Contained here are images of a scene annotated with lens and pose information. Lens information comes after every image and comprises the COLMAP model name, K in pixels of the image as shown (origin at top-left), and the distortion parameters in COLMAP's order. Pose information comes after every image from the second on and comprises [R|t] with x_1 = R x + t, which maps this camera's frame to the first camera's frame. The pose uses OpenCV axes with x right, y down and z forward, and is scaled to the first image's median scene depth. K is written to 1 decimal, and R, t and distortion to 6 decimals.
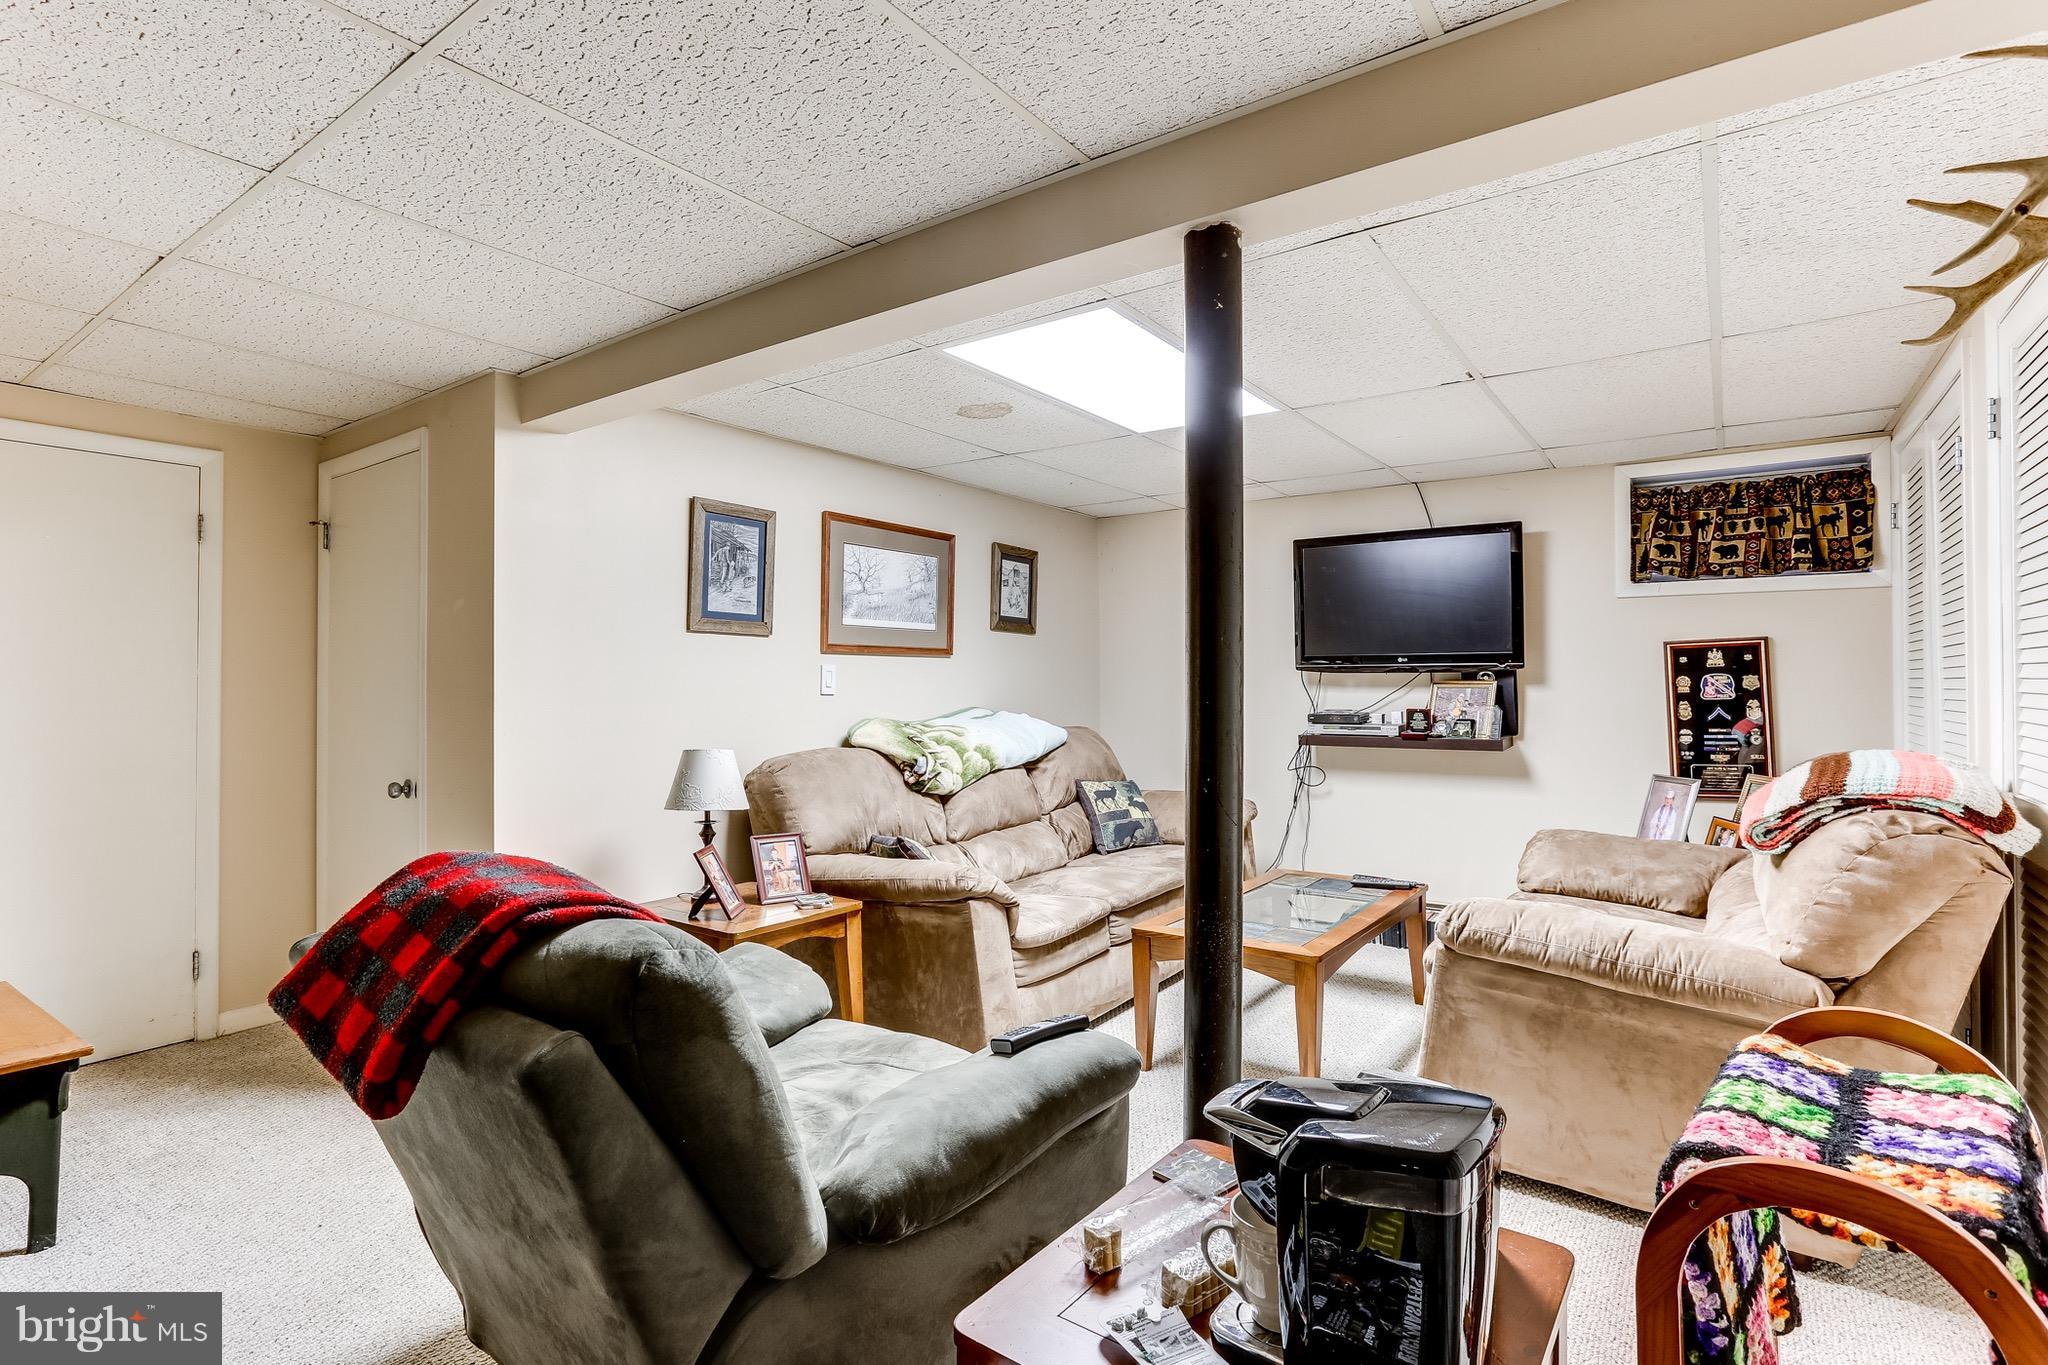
lens RADIAL K [[1012.5, 0, 982.9], [0, 1012.5, 658.8], [0, 0, 1]] dist [-0.035029, 0.014787]
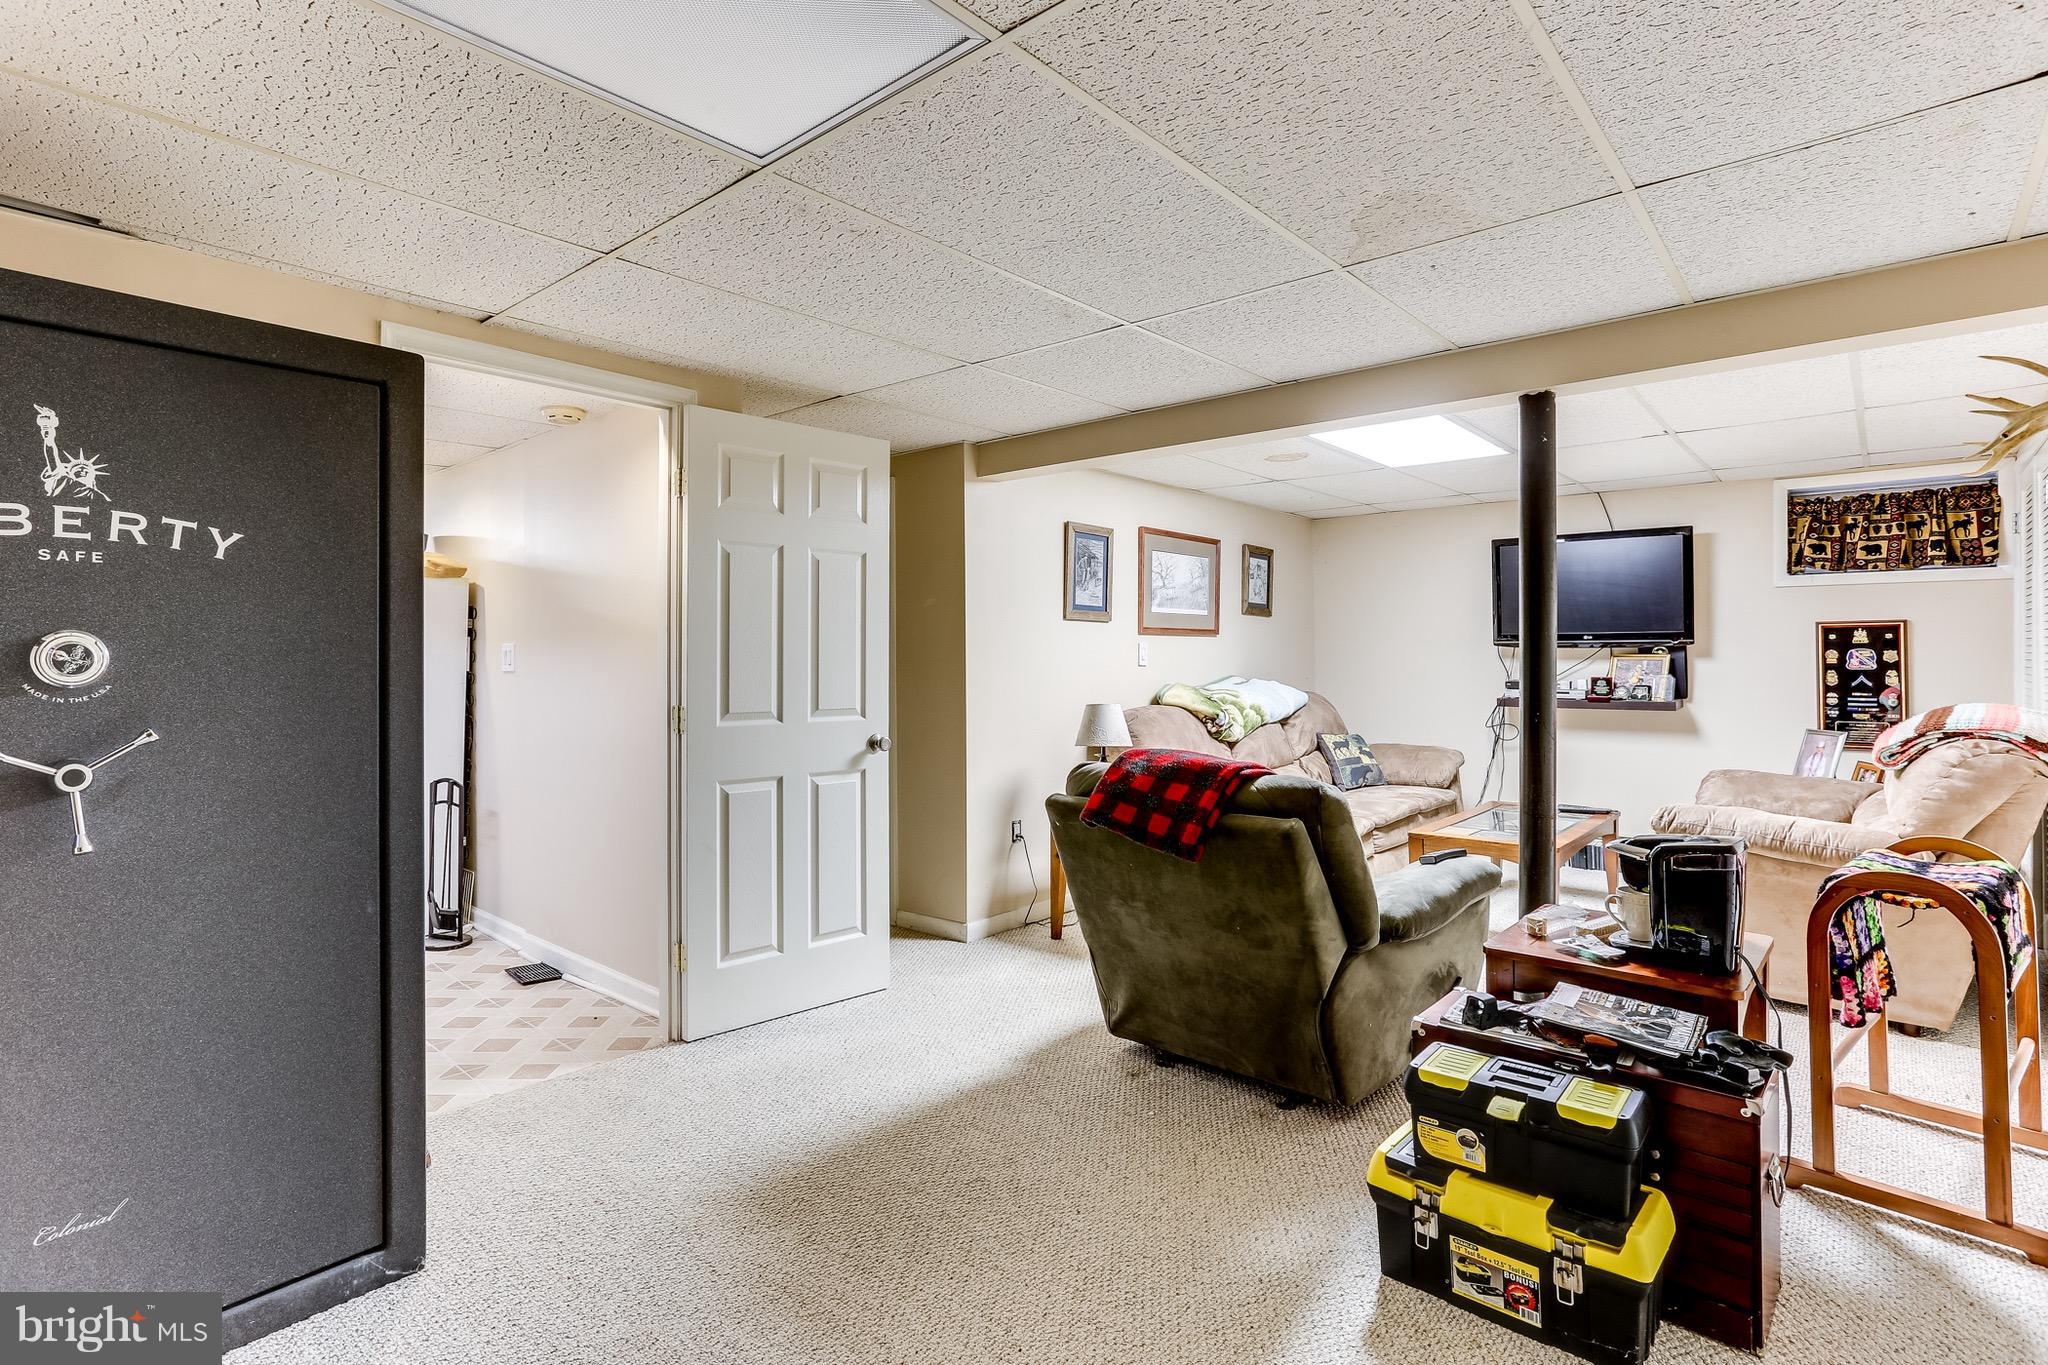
lens RADIAL K [[1012.5, 0, 980.0], [0, 1012.5, 642.0], [0, 0, 1]] dist [-0.035029, 0.014787]
pose [[0.995206, -0.002176, -0.097776, -0.244266], [0.003294, 0.999931, 0.011273, -0.011360], [0.097745, -0.011541, 0.995145, -0.350546]]
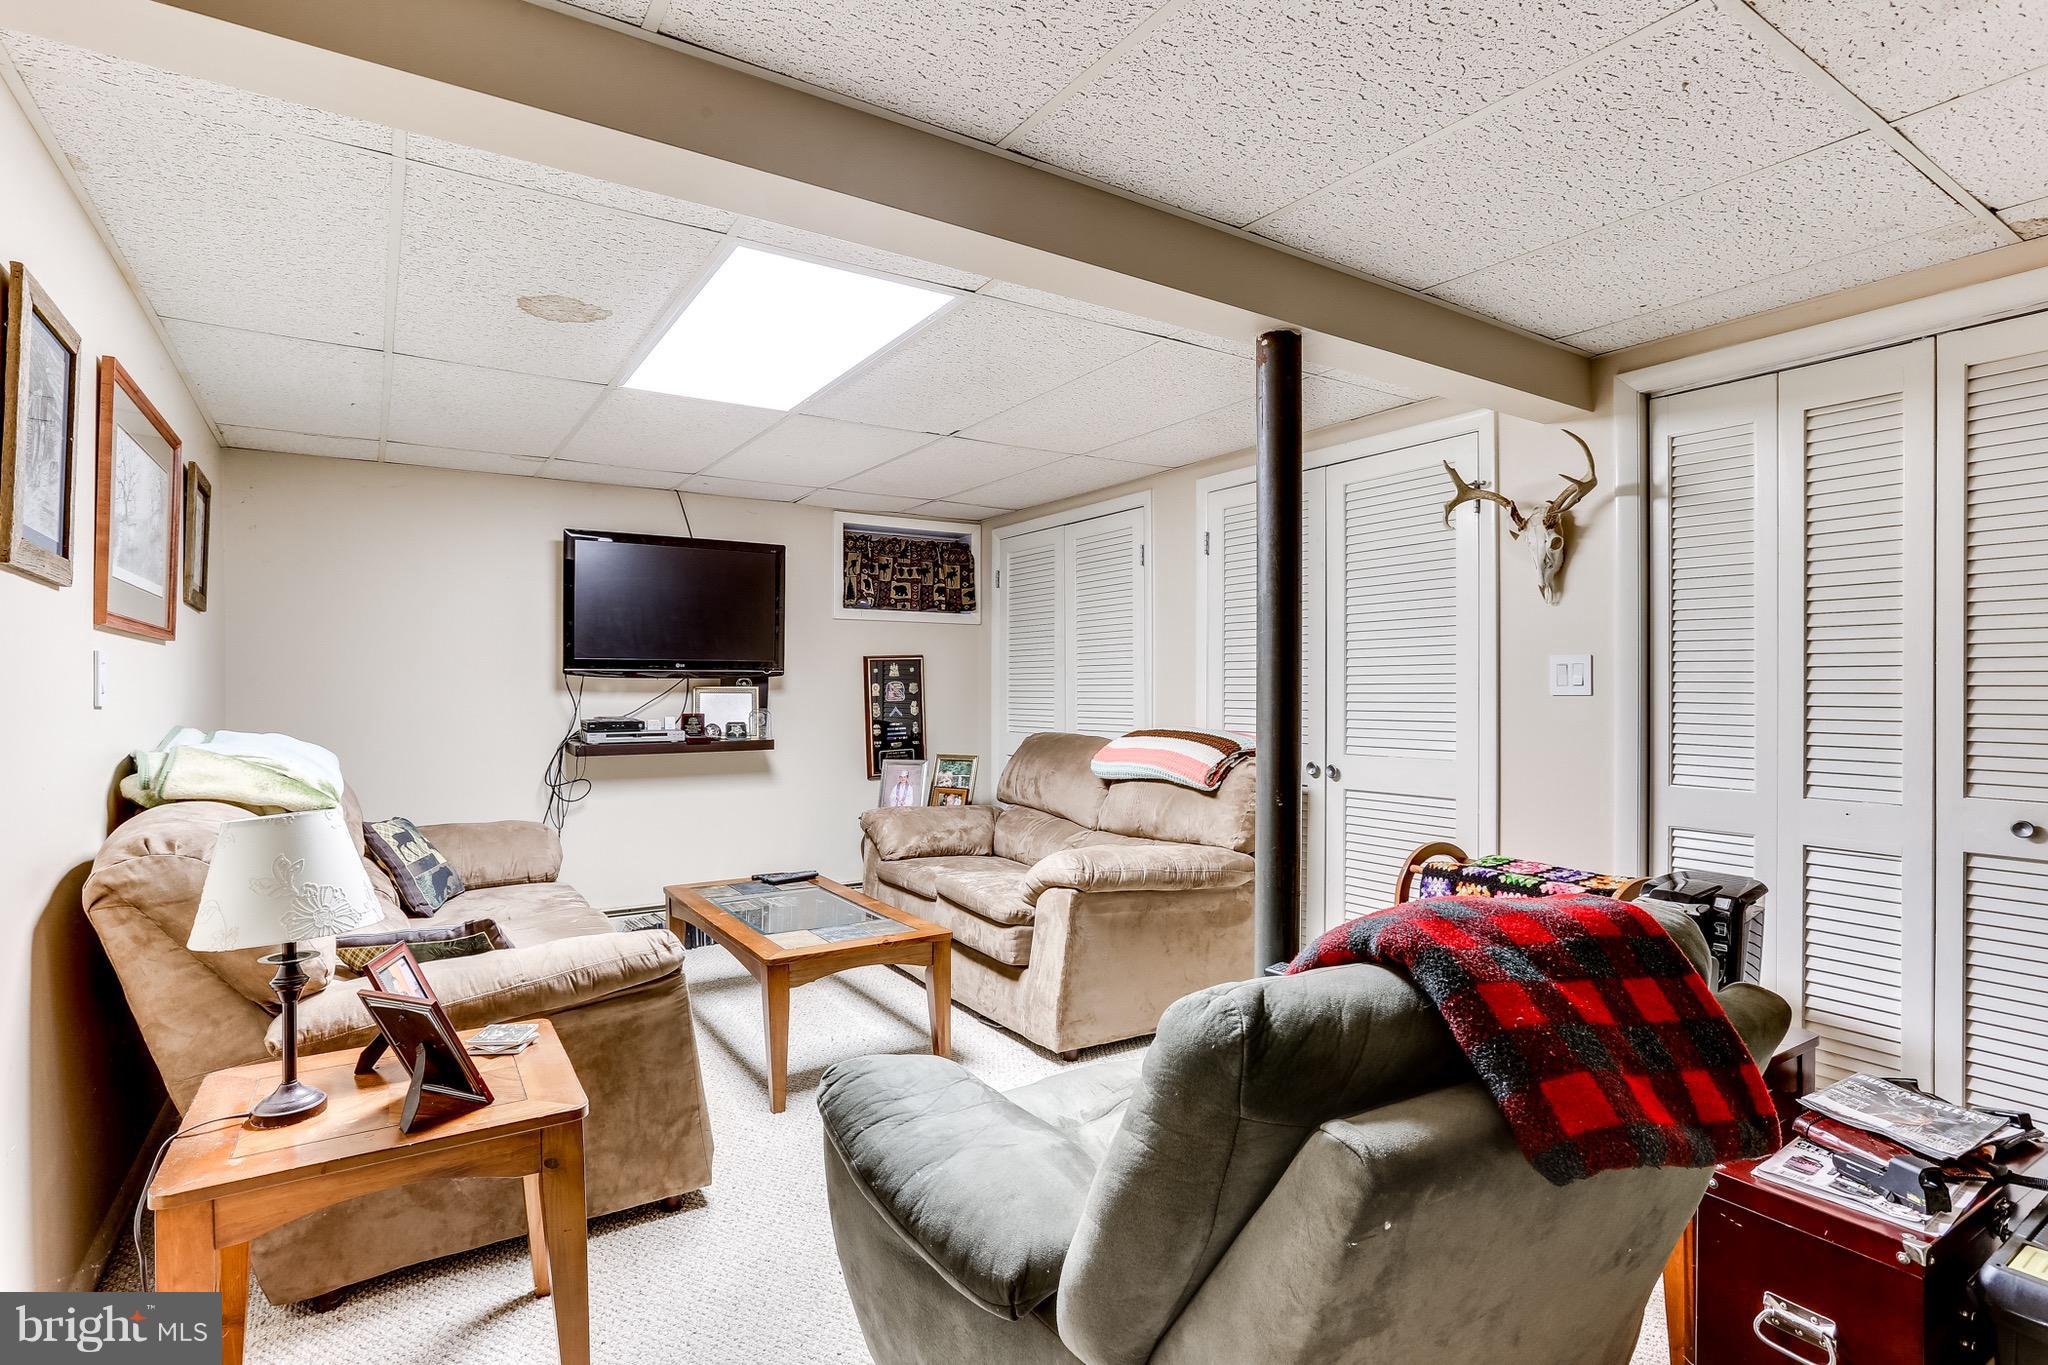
lens RADIAL K [[1012.5, 0, 1038.3], [0, 1012.5, 692.1], [0, 0, 1]] dist [-0.035029, 0.014787]
pose [[0.339782, -0.002077, 0.940502, -0.490035], [-0.022178, 0.999702, 0.010220, 0.011478], [-0.940243, -0.024331, 0.339634, 0.380526]]
